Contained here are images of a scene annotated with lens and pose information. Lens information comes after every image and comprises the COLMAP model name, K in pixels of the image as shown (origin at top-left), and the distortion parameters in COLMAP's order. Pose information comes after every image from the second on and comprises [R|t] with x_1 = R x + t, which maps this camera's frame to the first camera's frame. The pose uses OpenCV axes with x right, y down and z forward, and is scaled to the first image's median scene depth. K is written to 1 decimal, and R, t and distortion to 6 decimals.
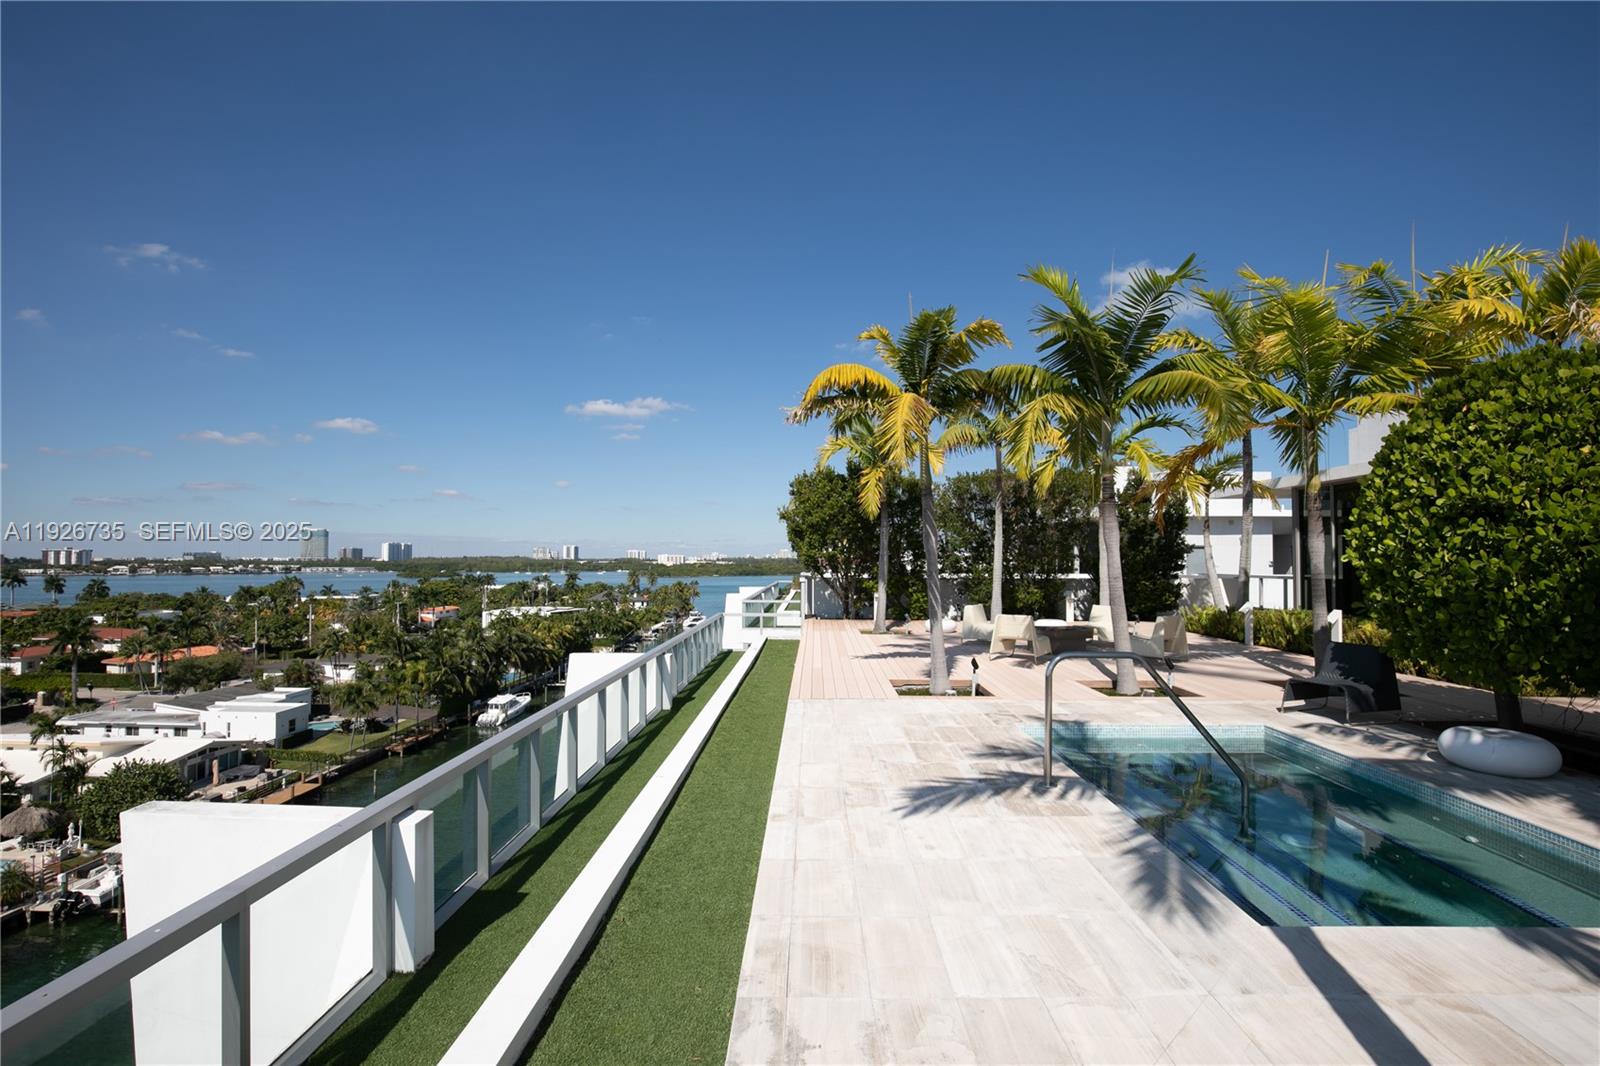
lens RADIAL K [[721.3, 0, 800.2], [0, 721.3, 541.5], [0, 0, 1]] dist [-0.021703, 0.000502]
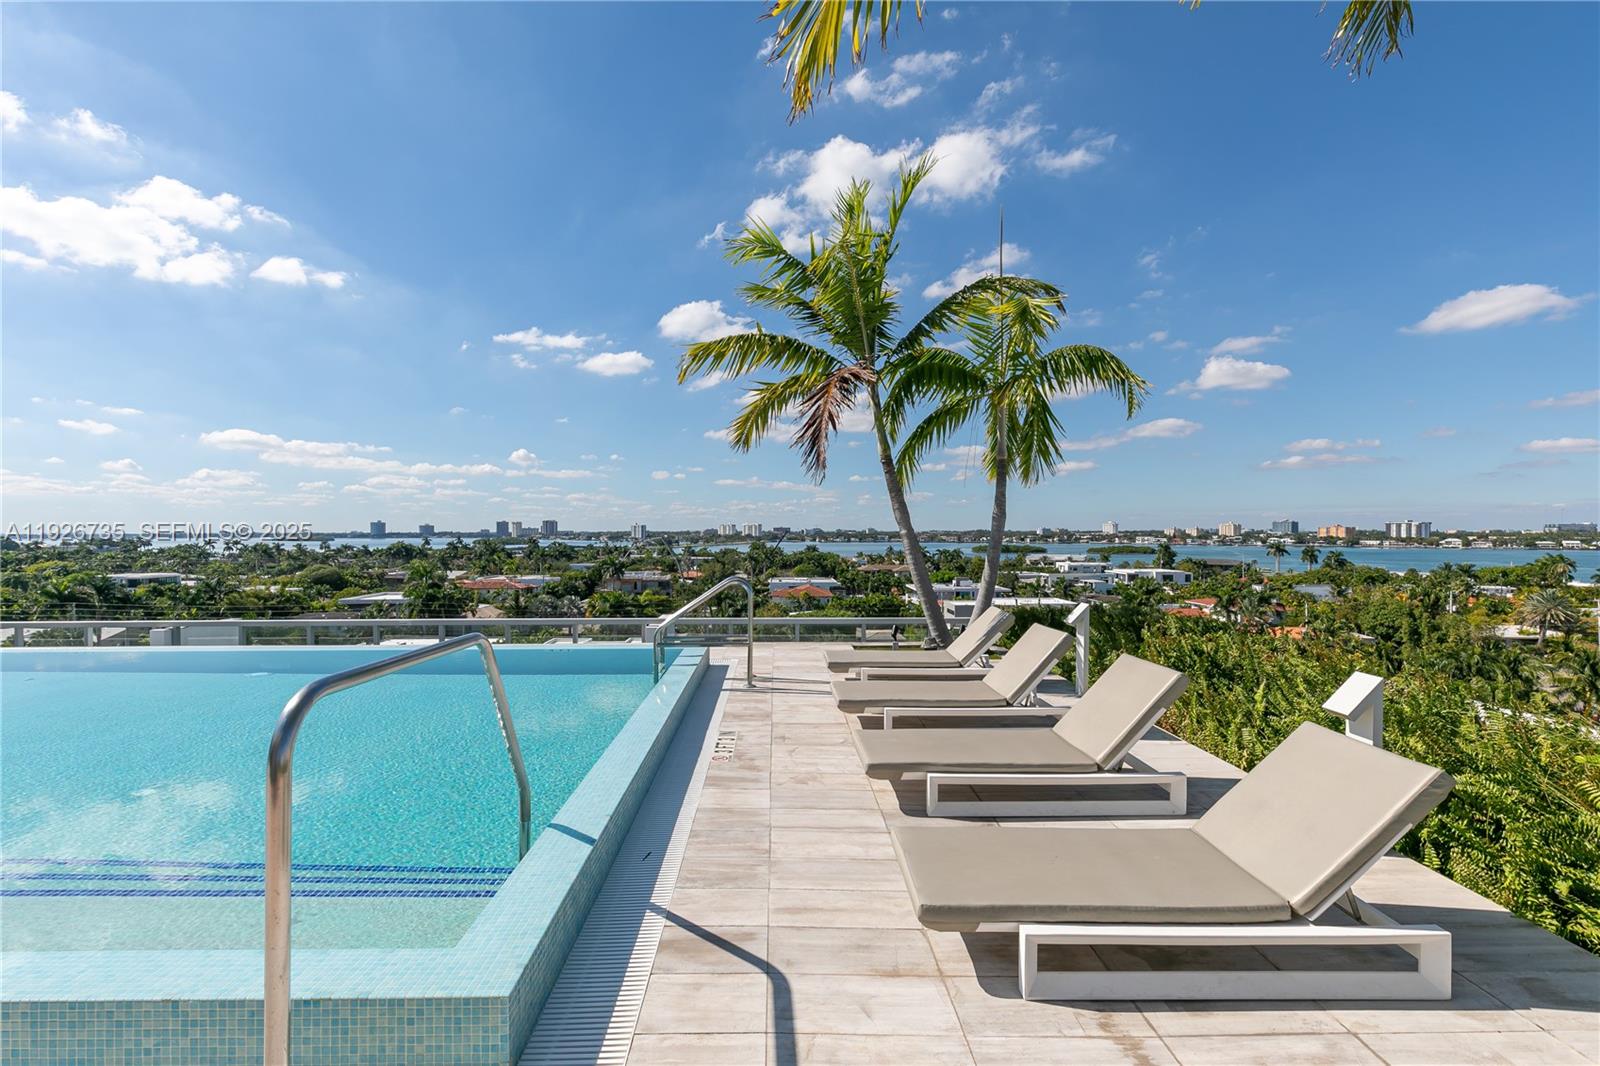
lens RADIAL K [[747.5, 0, 807.4], [0, 747.5, 538.1], [0, 0, 1]] dist [-0.012976, 0.003237]
pose [[0.025014, 0.009541, -0.999642, 0.051434], [0.023536, 0.999672, 0.010130, 0.009548], [0.999410, -0.023781, 0.024781, 0.305287]]
